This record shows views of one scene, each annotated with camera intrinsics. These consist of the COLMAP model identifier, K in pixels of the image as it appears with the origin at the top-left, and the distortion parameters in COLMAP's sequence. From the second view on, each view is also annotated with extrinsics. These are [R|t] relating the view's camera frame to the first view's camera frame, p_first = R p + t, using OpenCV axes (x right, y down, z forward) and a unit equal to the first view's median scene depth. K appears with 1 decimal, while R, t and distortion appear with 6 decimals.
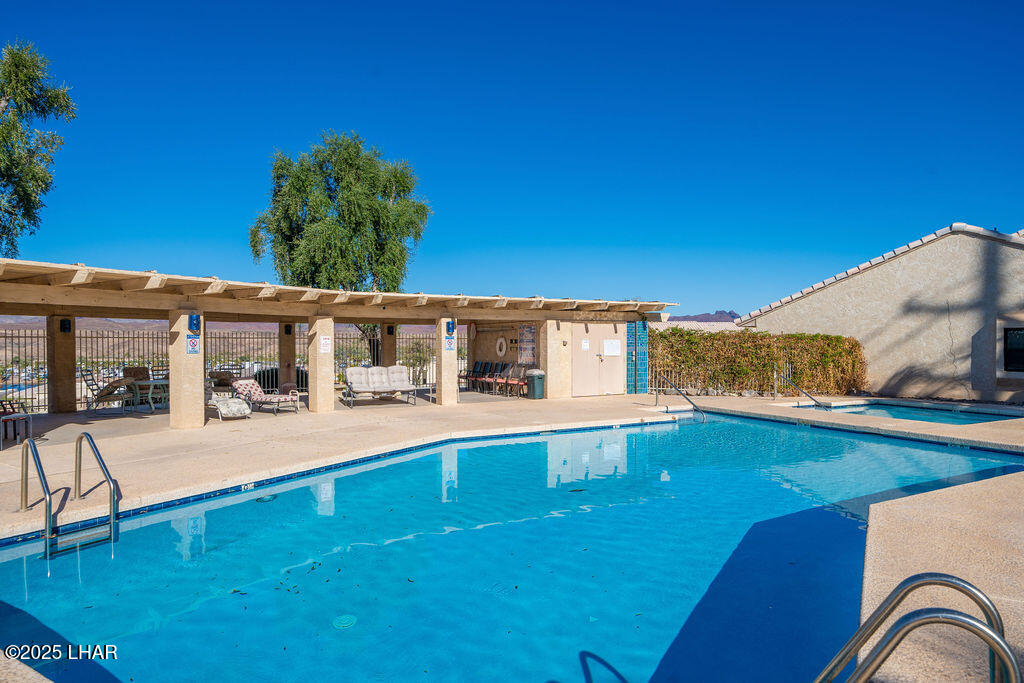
lens RADIAL K [[607.2, 0, 508.4], [0, 607.2, 345.7], [0, 0, 1]] dist [0.017940, -0.001223]
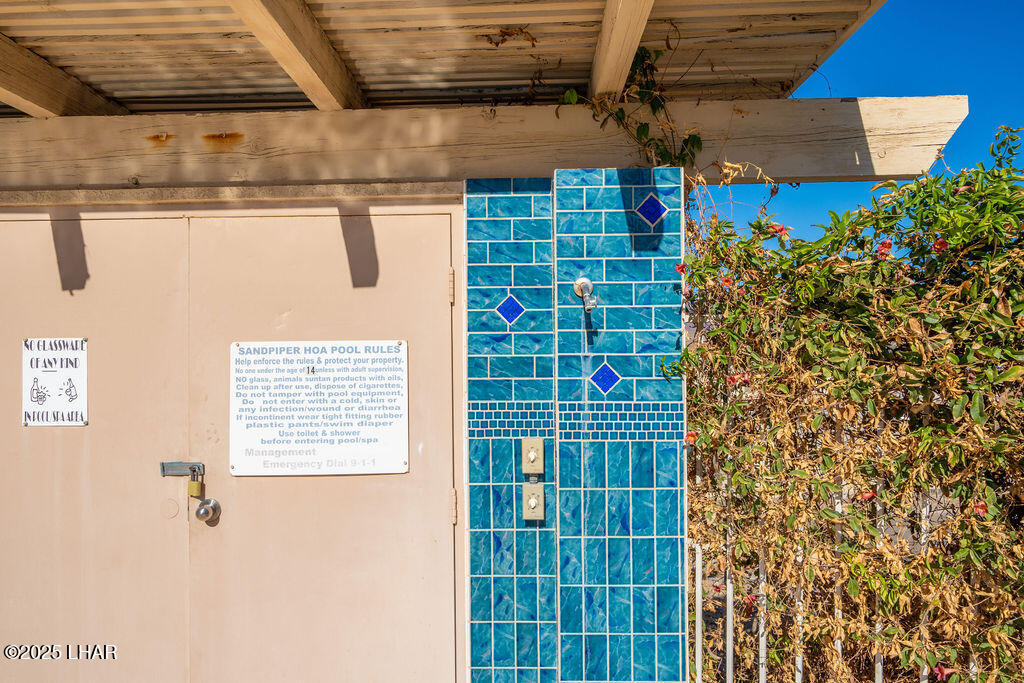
lens RADIAL K [[668.9, 0, 513.6], [0, 668.9, 342.5], [0, 0, 1]] dist [-0.001818, 0.006088]
pose [[0.872747, -0.009629, -0.488077, 0.273418], [0.007870, 0.999953, -0.005655, -0.008491], [0.488109, 0.001094, 0.872782, 0.917189]]
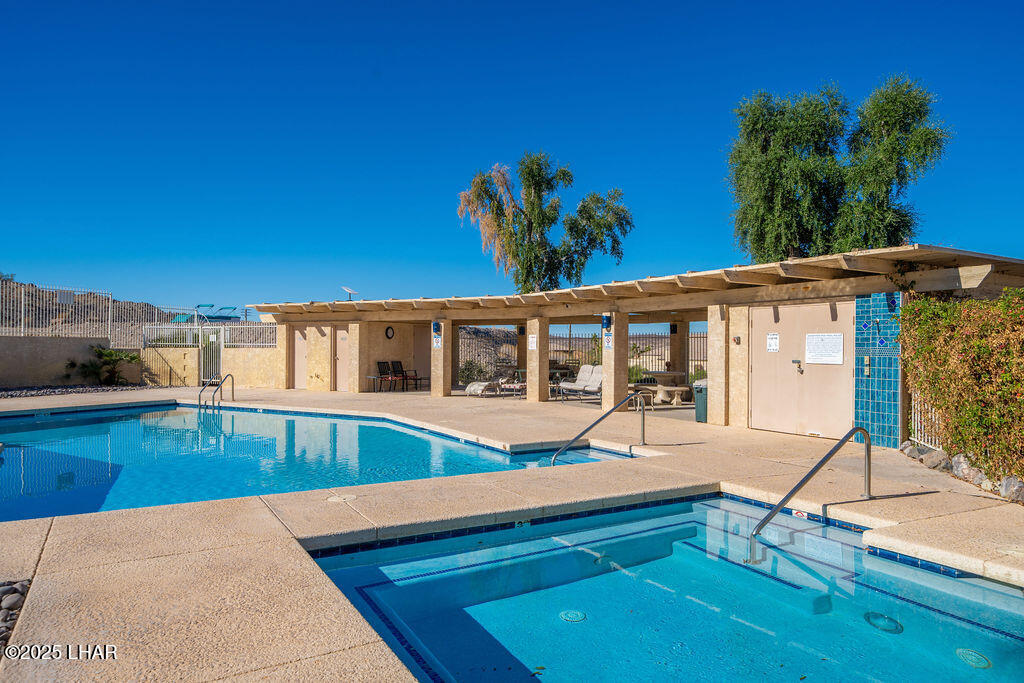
lens RADIAL K [[668.9, 0, 517.2], [0, 668.9, 346.4], [0, 0, 1]] dist [-0.001818, 0.006088]
pose [[0.044521, 0.002925, -0.999004, 0.752530], [-0.008512, 0.999961, 0.002548, 0.002310], [0.998972, 0.008390, 0.044544, 0.718077]]
